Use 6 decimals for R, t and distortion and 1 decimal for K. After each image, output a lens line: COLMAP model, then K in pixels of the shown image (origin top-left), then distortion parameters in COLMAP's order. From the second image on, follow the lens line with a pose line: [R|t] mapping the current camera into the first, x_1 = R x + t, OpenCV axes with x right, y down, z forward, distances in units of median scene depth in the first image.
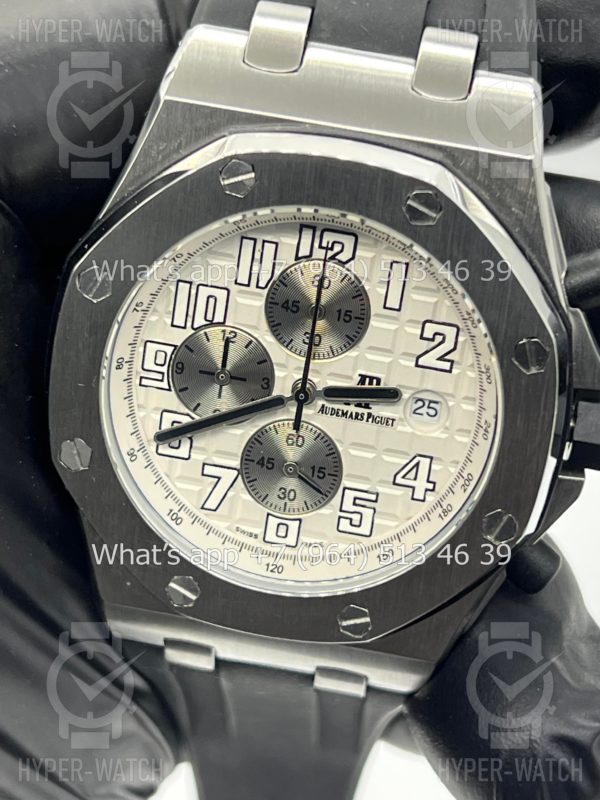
lens RADIAL K [[1862.2, 0, 300.0], [0, 1862.2, 400.0], [0, 0, 1]] dist [0.302668, -0.141018]
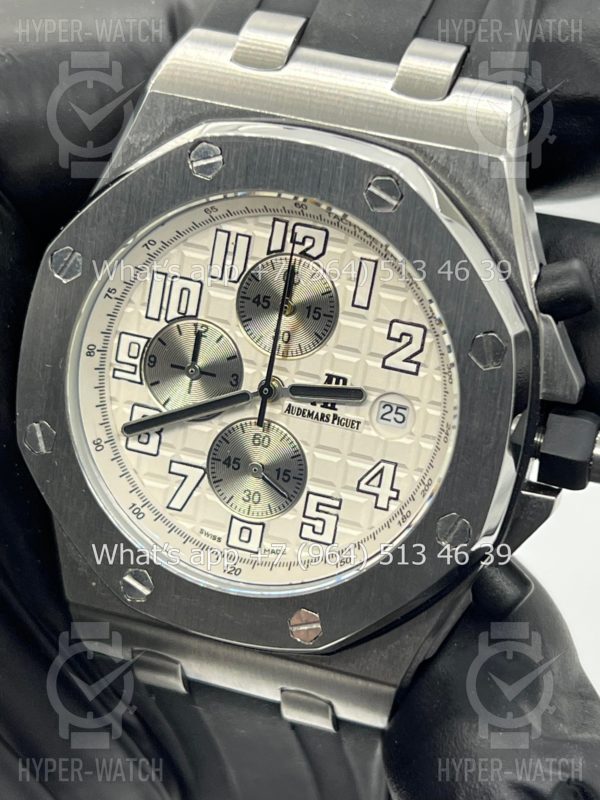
lens RADIAL K [[1862.2, 0, 300.0], [0, 1862.2, 400.0], [0, 0, 1]] dist [0.302668, -0.141018]
pose [[0.987693, 0.053462, -0.146984, 0.163328], [-0.074371, 0.987261, -0.140659, 0.139371], [0.137592, 0.149859, 0.979087, 0.033845]]
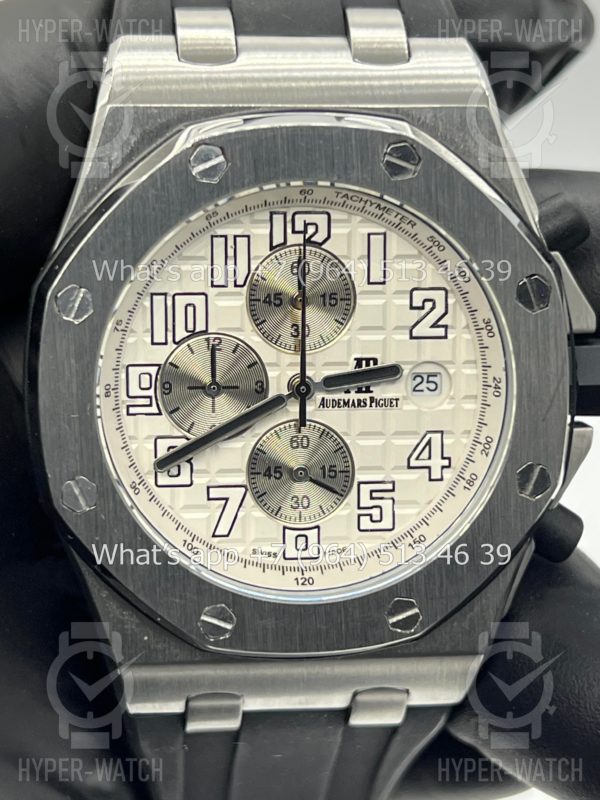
lens RADIAL K [[1862.2, 0, 300.0], [0, 1862.2, 400.0], [0, 0, 1]] dist [0.302668, -0.141018]
pose [[0.963935, -0.176499, 0.199190, -0.189620], [0.205870, 0.968829, -0.137796, 0.133031], [-0.168660, 0.173833, 0.970225, 0.077245]]
